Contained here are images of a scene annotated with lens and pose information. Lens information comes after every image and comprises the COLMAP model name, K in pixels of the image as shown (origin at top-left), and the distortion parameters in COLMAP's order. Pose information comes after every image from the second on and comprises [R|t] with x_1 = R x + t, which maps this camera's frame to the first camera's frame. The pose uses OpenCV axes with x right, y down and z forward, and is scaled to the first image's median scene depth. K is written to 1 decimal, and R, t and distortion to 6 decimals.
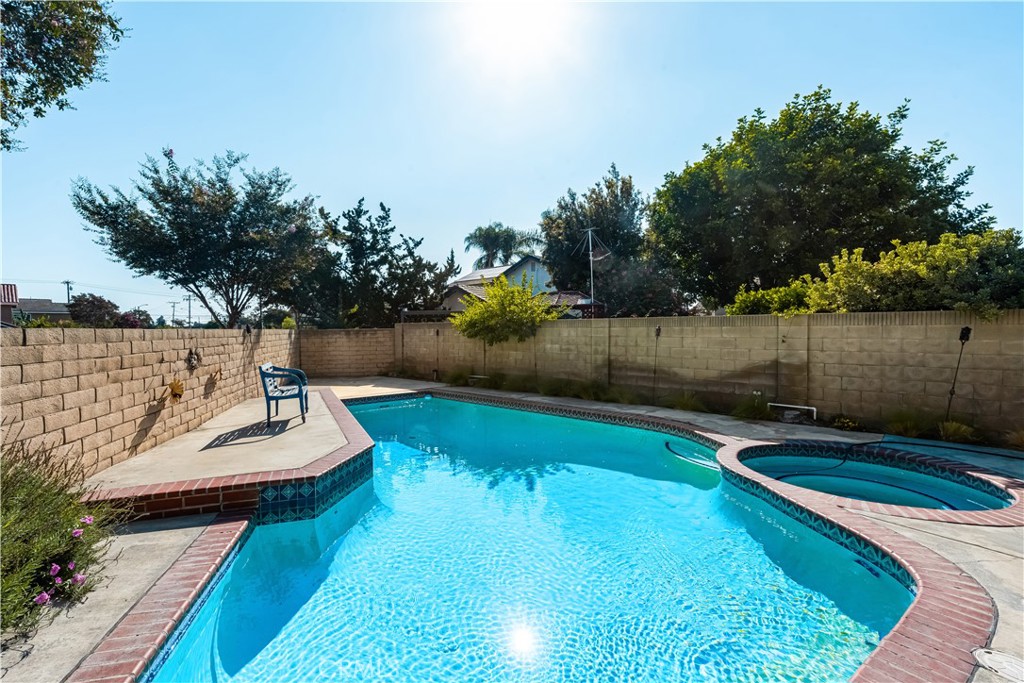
lens RADIAL K [[427.2, 0, 513.2], [0, 427.2, 342.1], [0, 0, 1]] dist [0.000381, 0.000020]
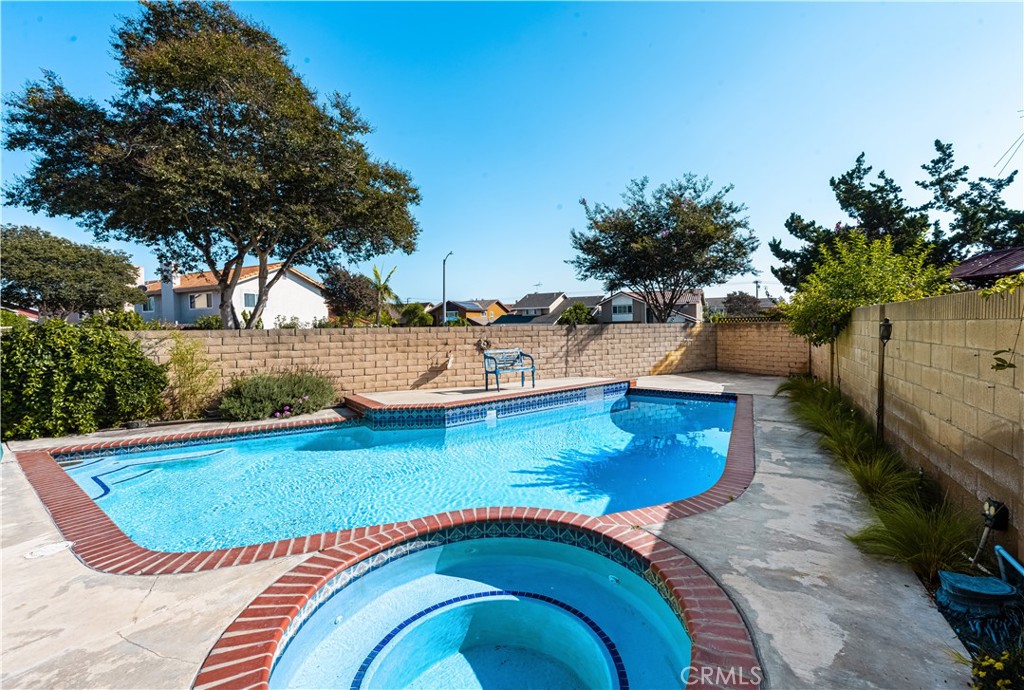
lens RADIAL K [[432.4, 0, 513.2], [0, 432.4, 340.2], [0, 0, 1]] dist [0.000279, -0.000063]
pose [[0.297125, 0.034414, -0.954218, 0.336485], [-0.016708, 0.999385, 0.030841, -0.011341], [0.954692, 0.006780, 0.297517, 0.228391]]
